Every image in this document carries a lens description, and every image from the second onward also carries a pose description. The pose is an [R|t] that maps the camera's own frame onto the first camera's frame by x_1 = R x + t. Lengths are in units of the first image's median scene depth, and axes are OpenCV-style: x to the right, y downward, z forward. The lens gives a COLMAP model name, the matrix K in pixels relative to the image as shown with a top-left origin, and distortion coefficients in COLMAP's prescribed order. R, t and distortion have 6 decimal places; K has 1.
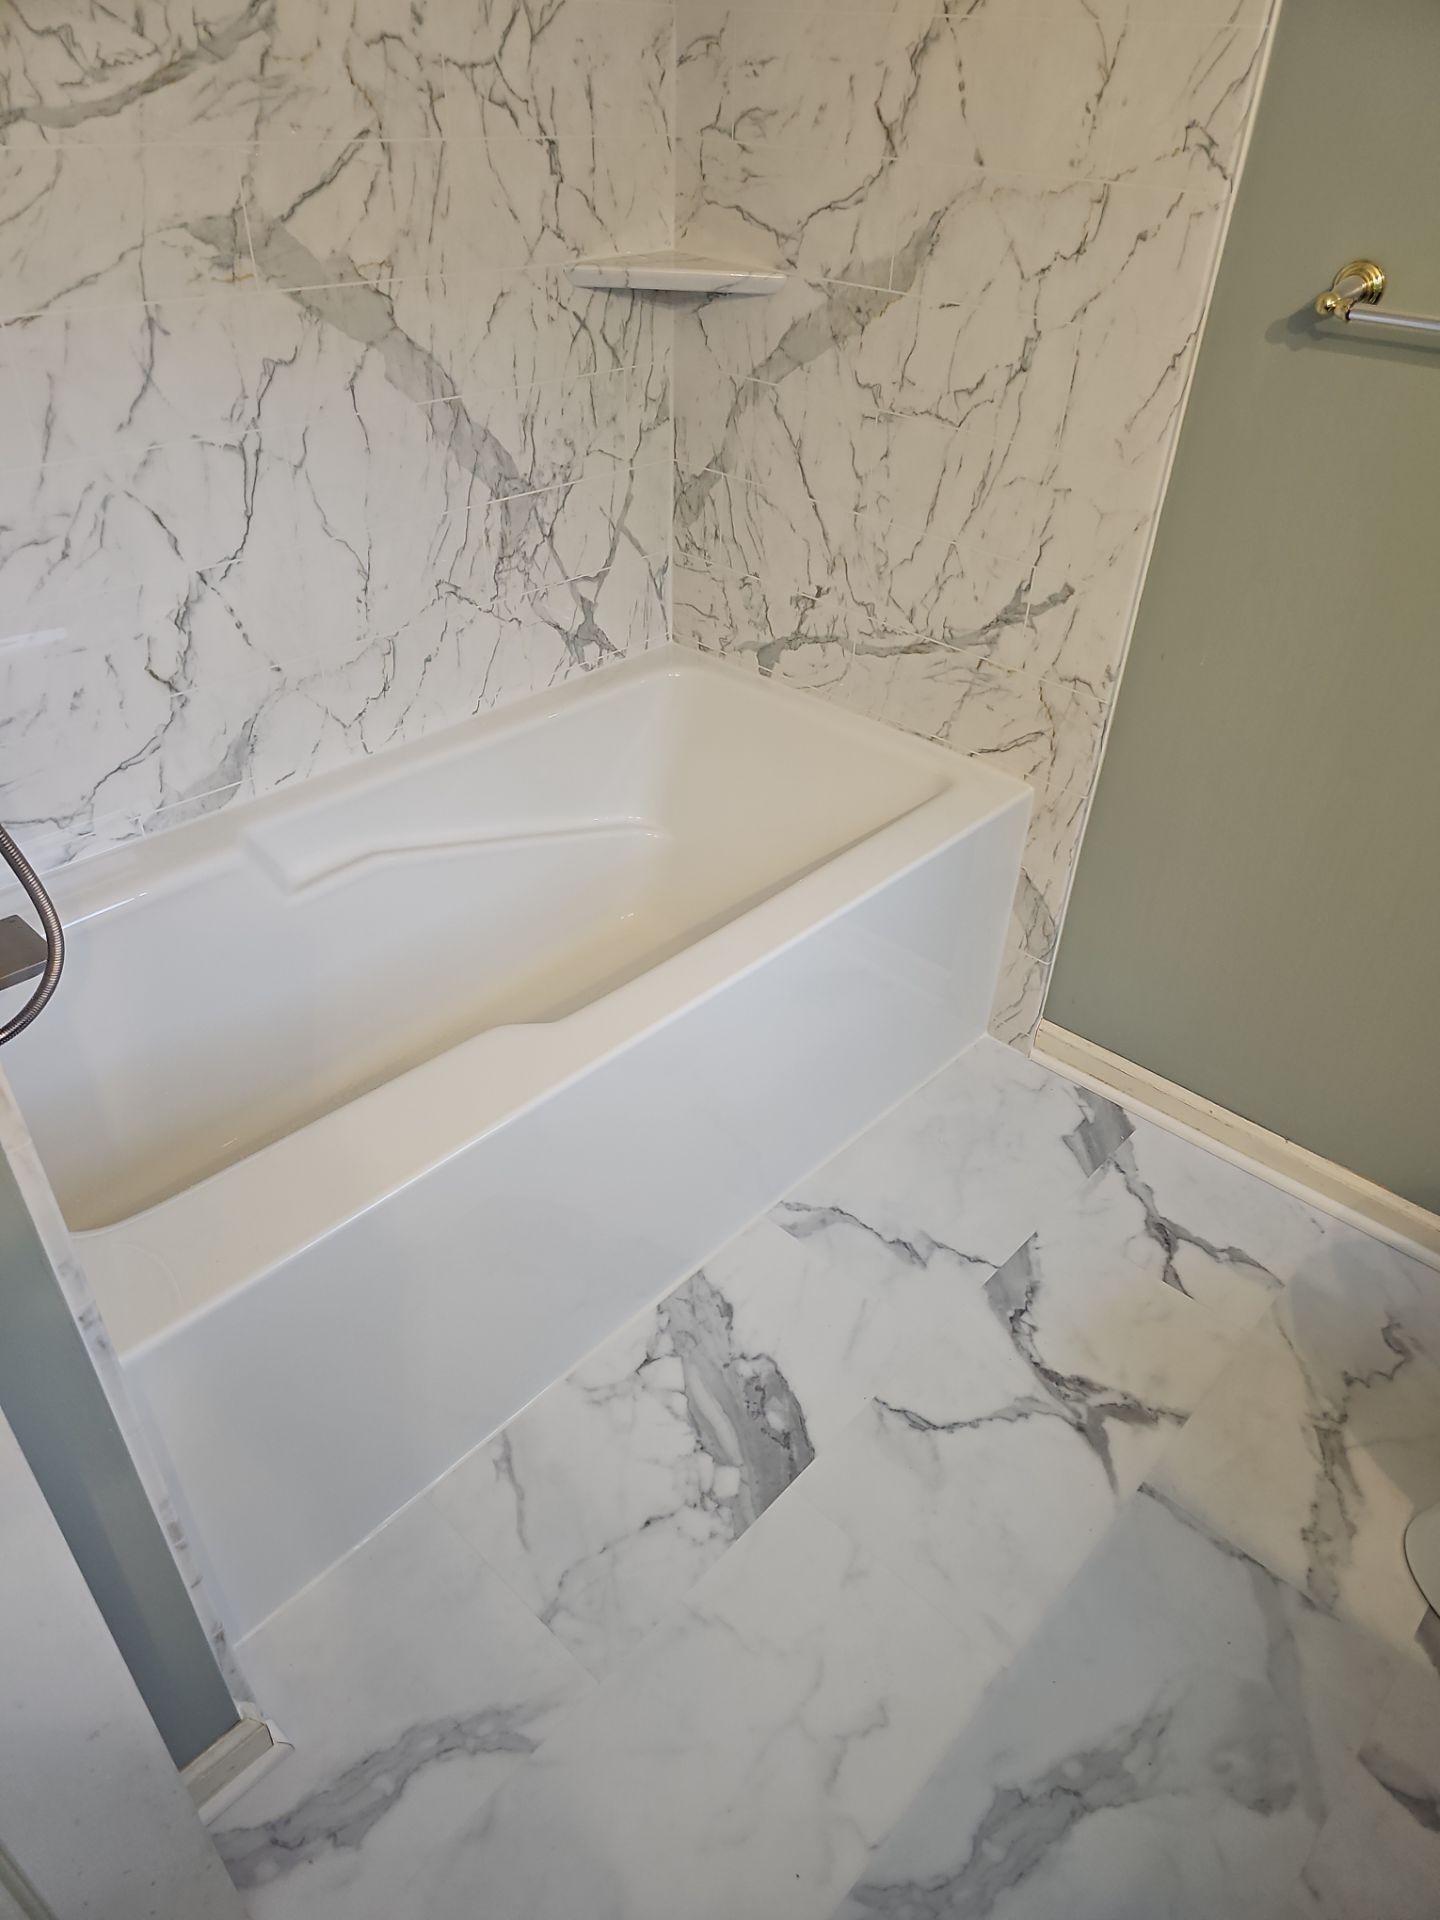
lens RADIAL K [[1257.6, 0, 733.6], [0, 1257.6, 969.5], [0, 0, 1]] dist [0.070058, -0.062700]
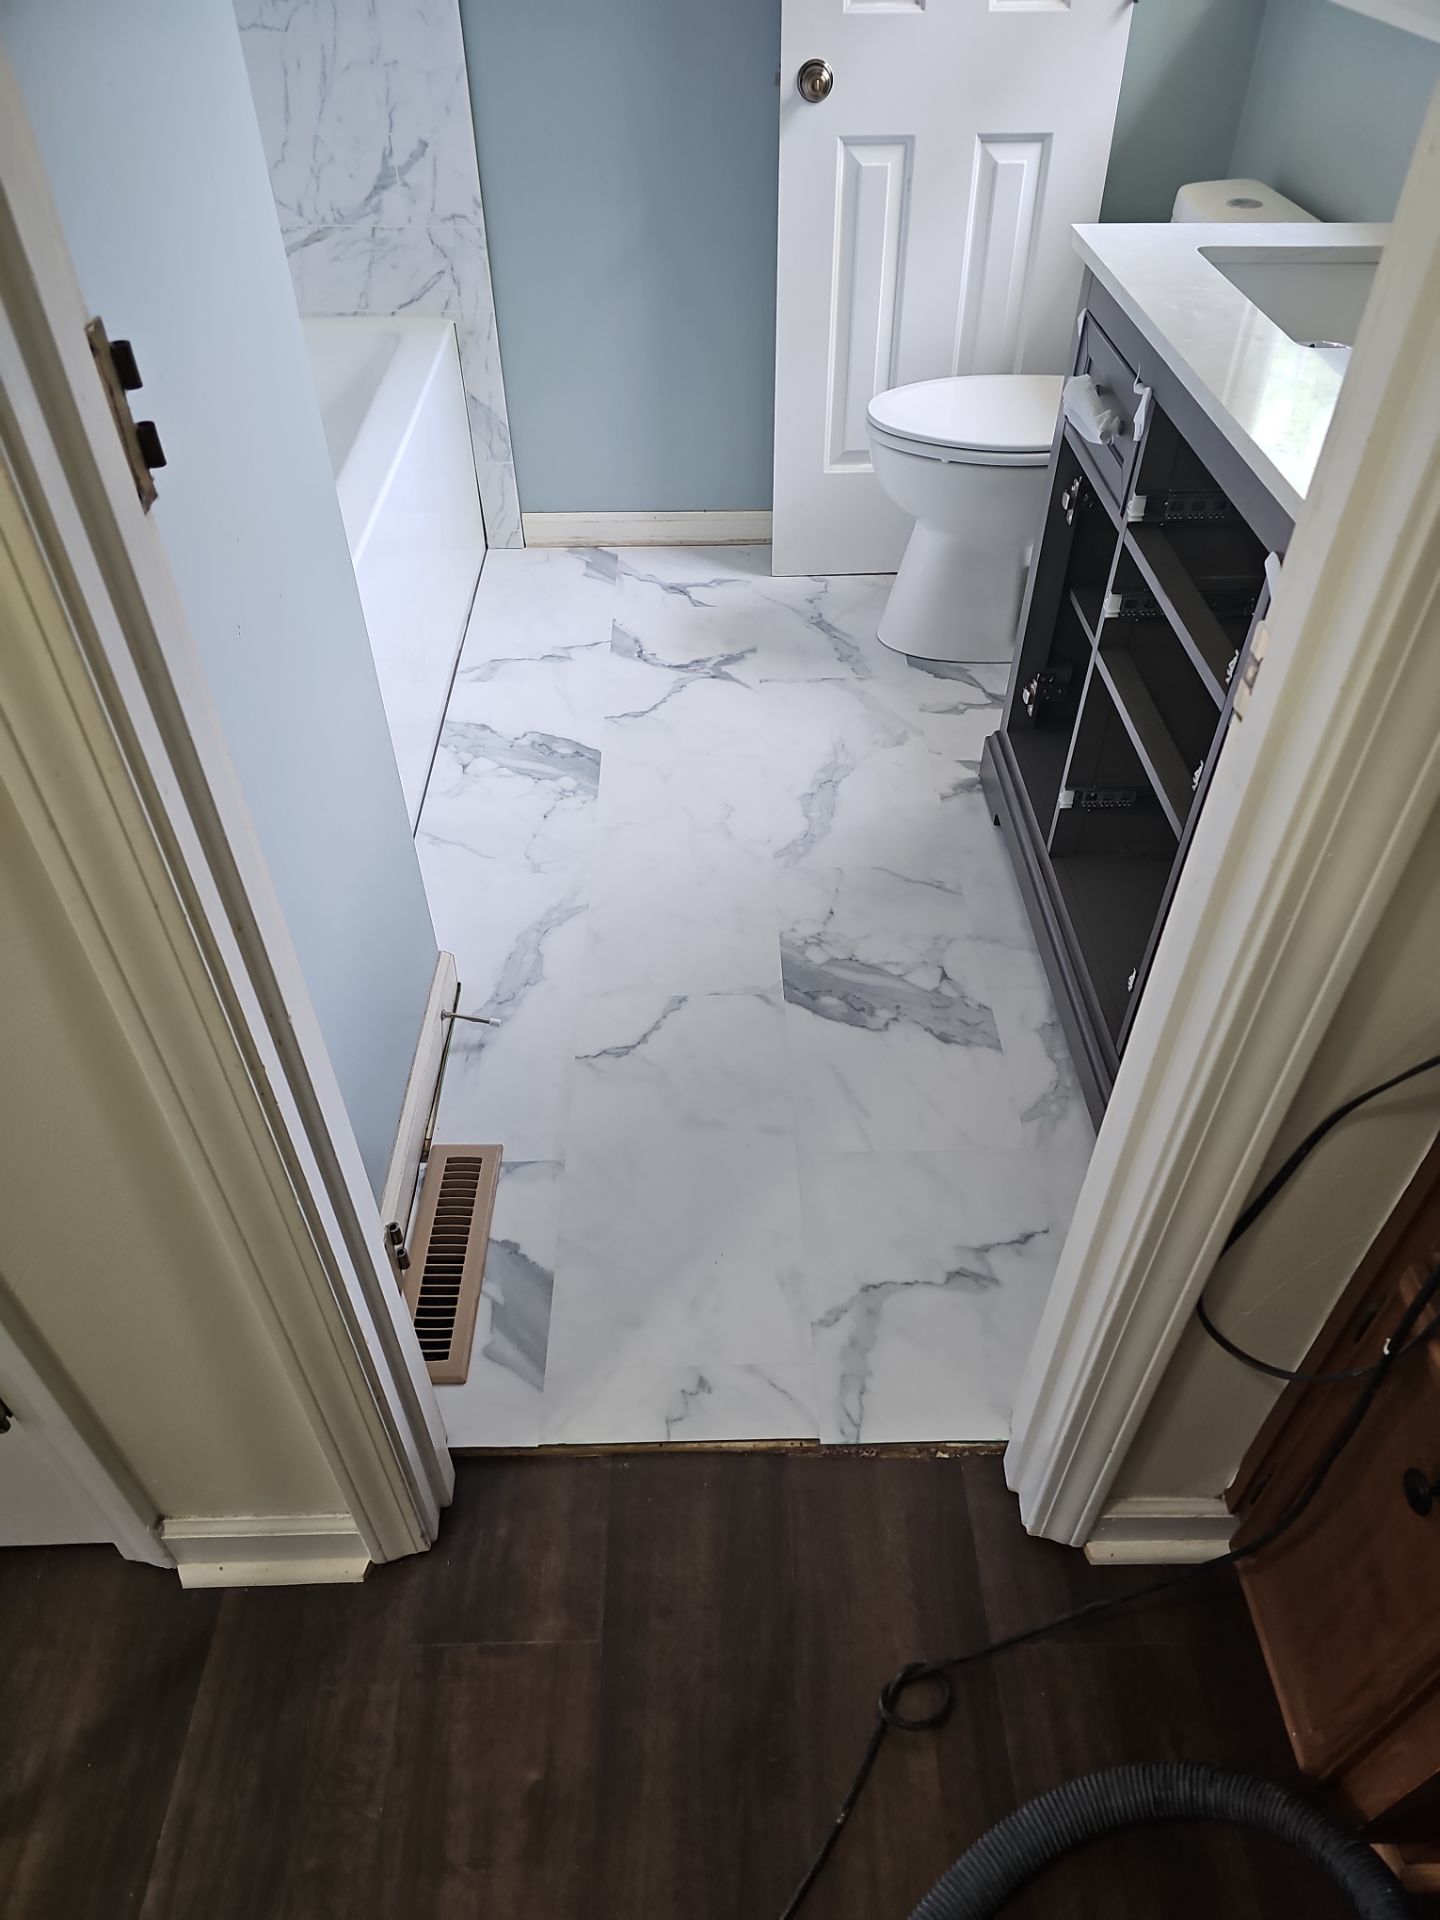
lens RADIAL K [[1257.6, 0, 727.5], [0, 1257.6, 970.4], [0, 0, 1]] dist [0.070058, -0.062700]
pose [[0.720390, -0.501790, 0.478796, -0.621538], [0.431481, 0.864725, 0.257052, 0.261607], [-0.543013, 0.021414, 0.839451, -0.317310]]
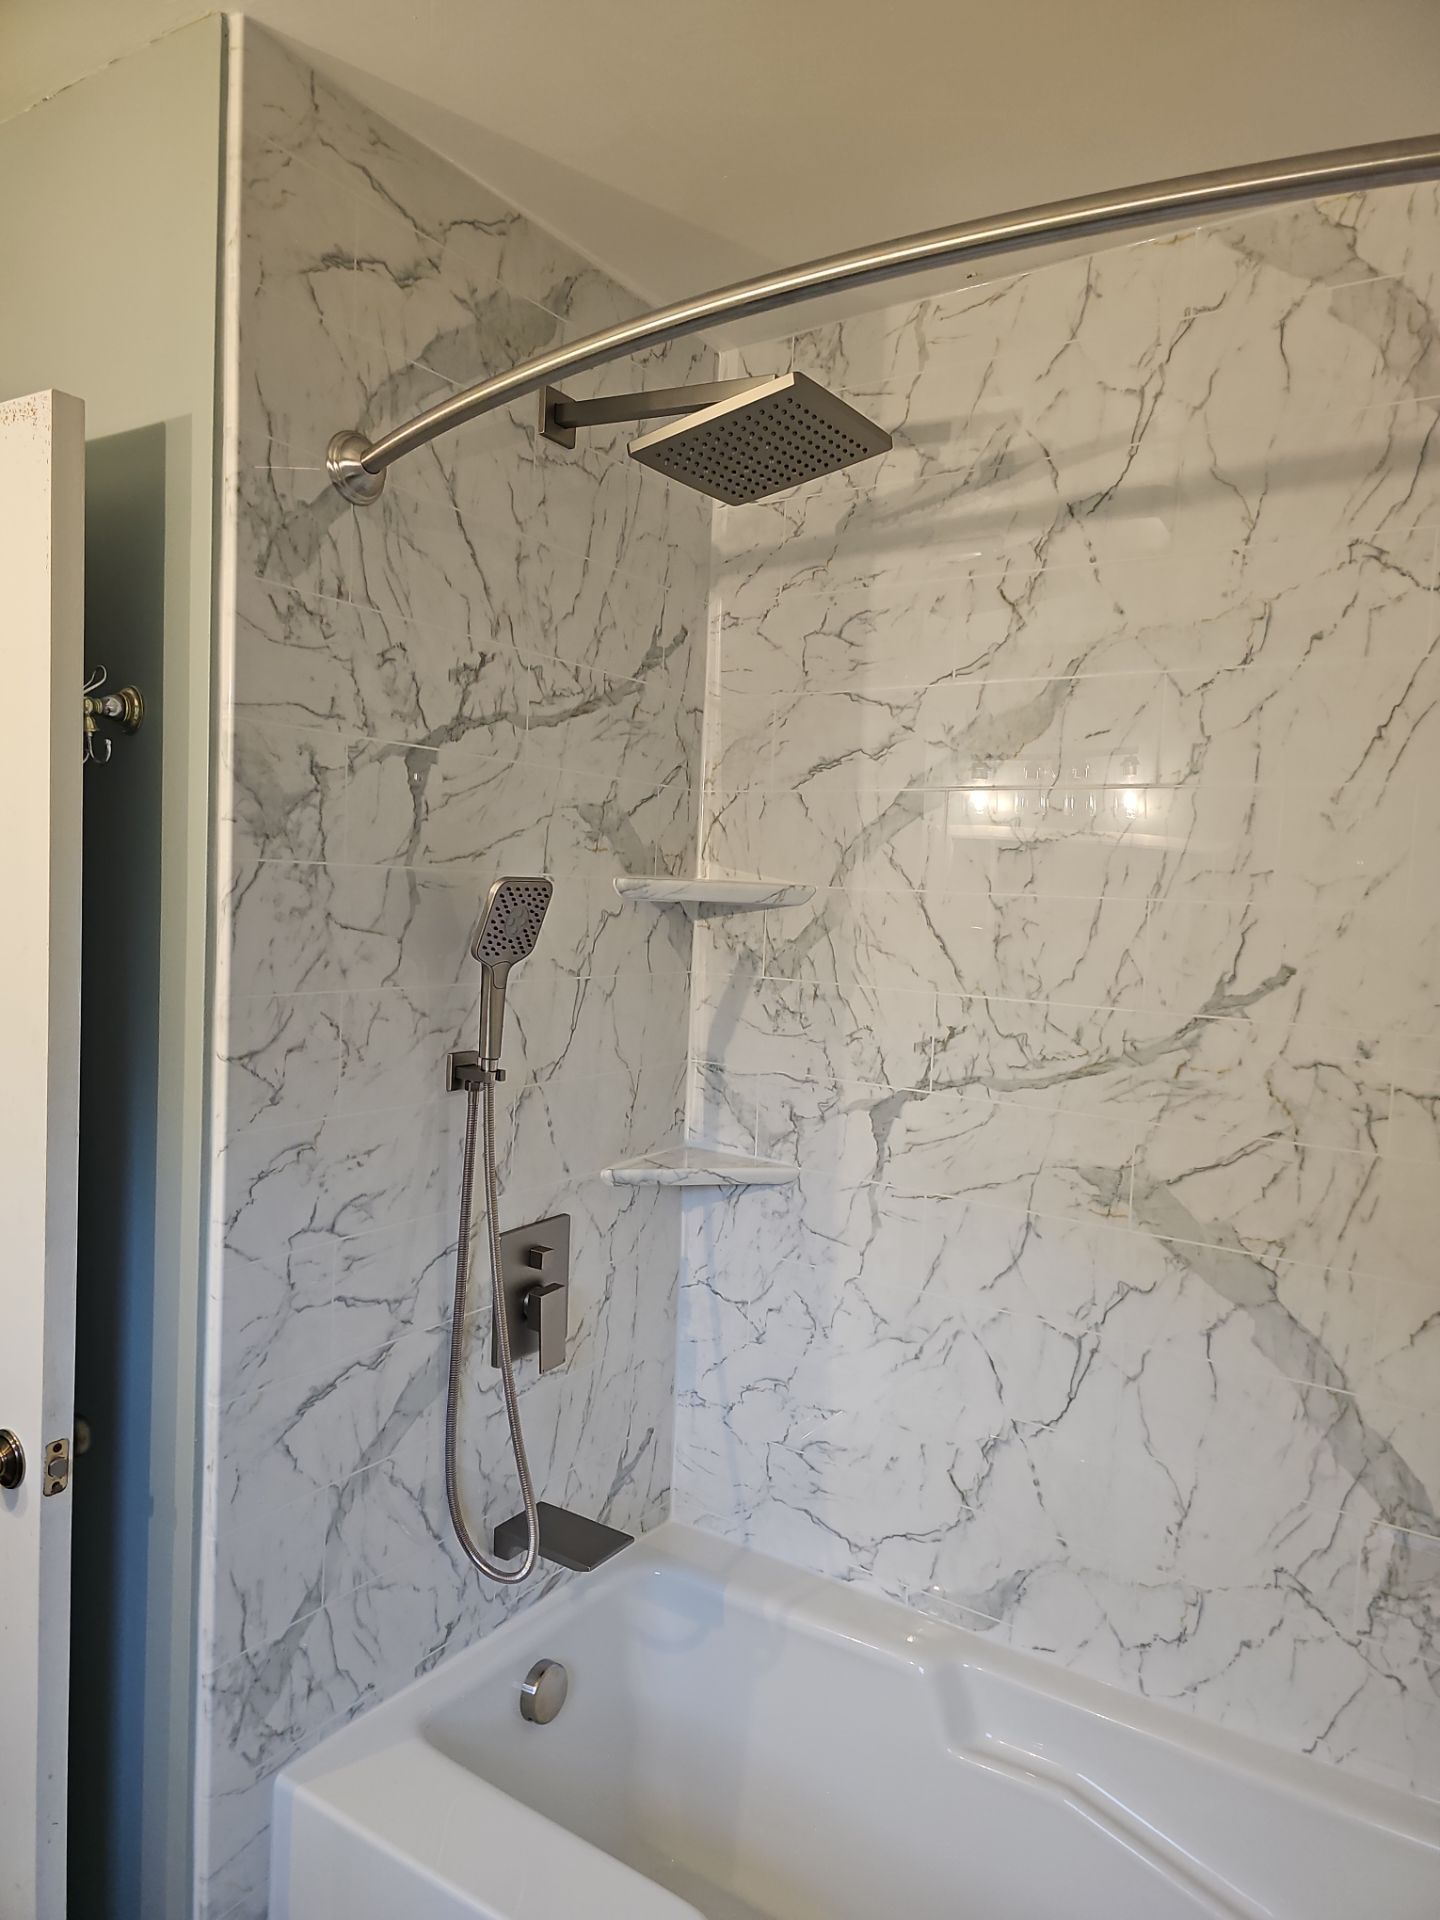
lens RADIAL K [[1257.6, 0, 736.3], [0, 1257.6, 969.7], [0, 0, 1]] dist [0.070058, -0.062700]
pose [[0.163746, 0.030263, -0.986038, 0.614832], [-0.610760, 0.788039, -0.077240, -0.376017], [0.774699, 0.614881, 0.147522, 0.386237]]
